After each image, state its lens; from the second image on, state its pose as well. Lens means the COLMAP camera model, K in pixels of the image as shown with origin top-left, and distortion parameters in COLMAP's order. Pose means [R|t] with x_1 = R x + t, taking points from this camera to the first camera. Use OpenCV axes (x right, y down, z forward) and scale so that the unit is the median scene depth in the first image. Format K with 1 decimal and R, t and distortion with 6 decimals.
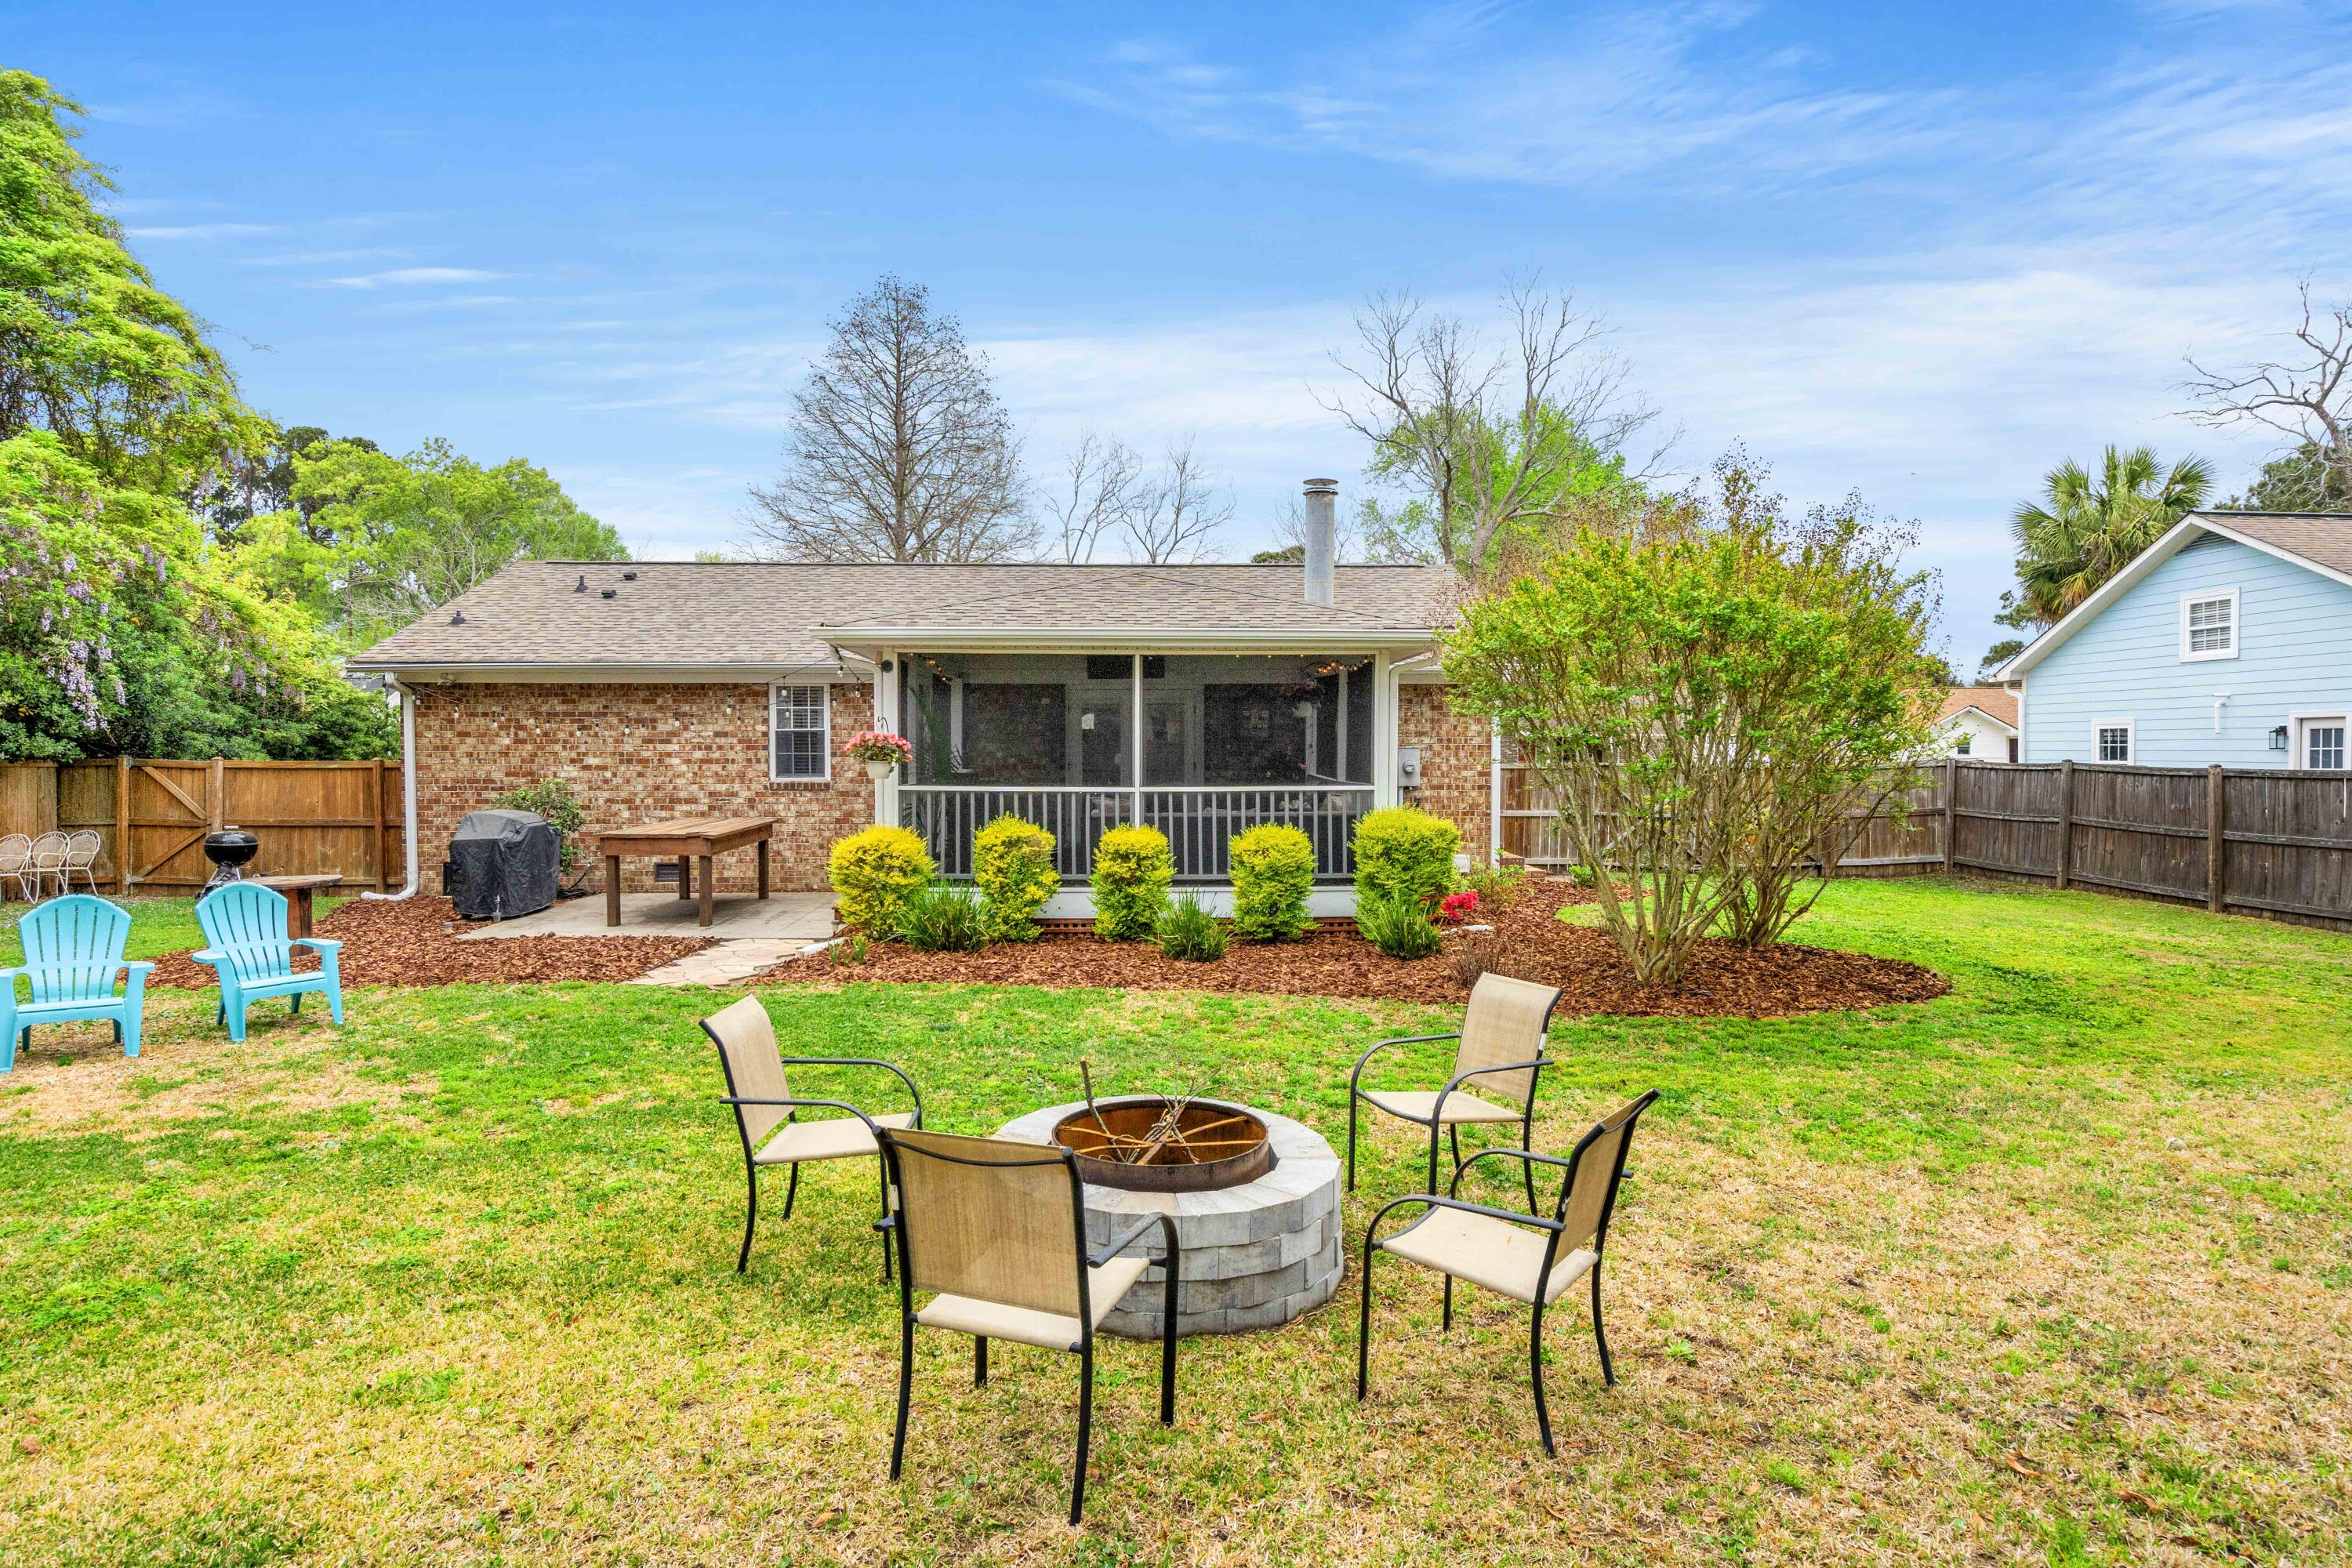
lens RADIAL K [[1205.5, 0, 1175.0], [0, 1205.5, 774.1], [0, 0, 1]] dist [-0.010321, 0.000210]
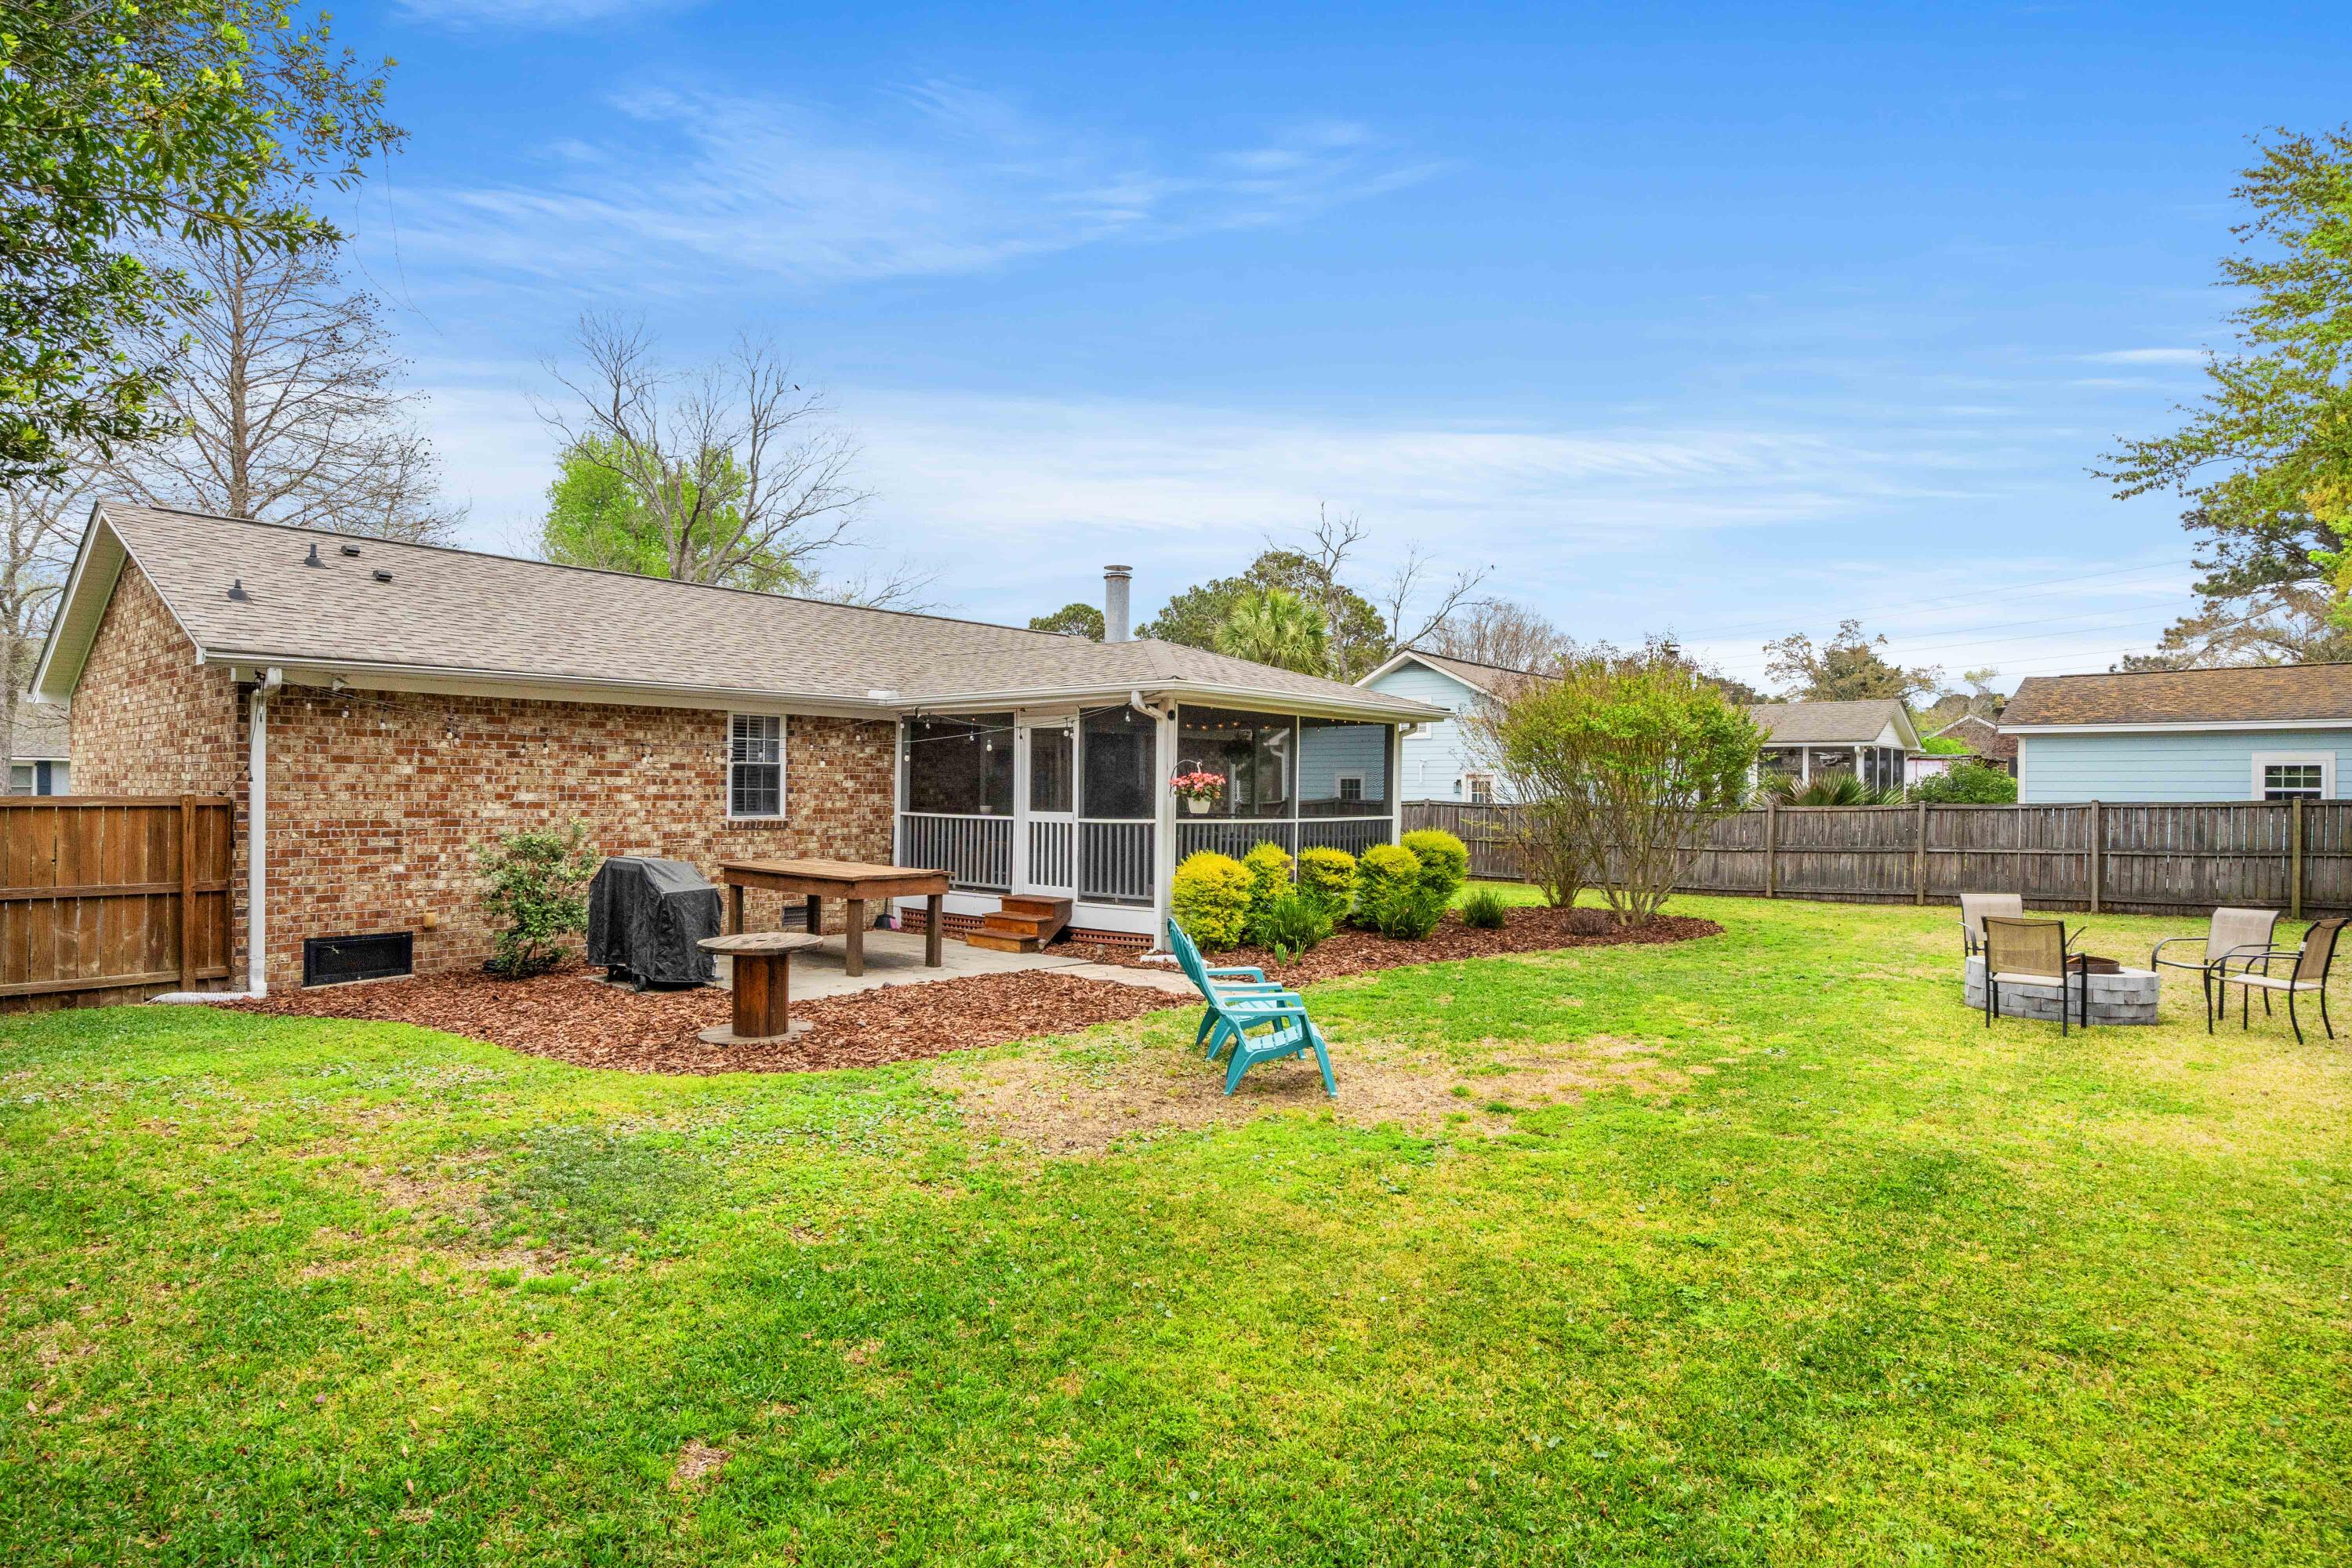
lens RADIAL K [[1166.1, 0, 1166.5], [0, 1166.1, 805.4], [0, 0, 1]] dist [-0.004728, -0.000638]
pose [[0.696492, -0.003282, 0.717557, -0.740824], [0.009077, 0.999950, -0.004237, 0.001987], [-0.717508, 0.009464, 0.696486, 0.155831]]
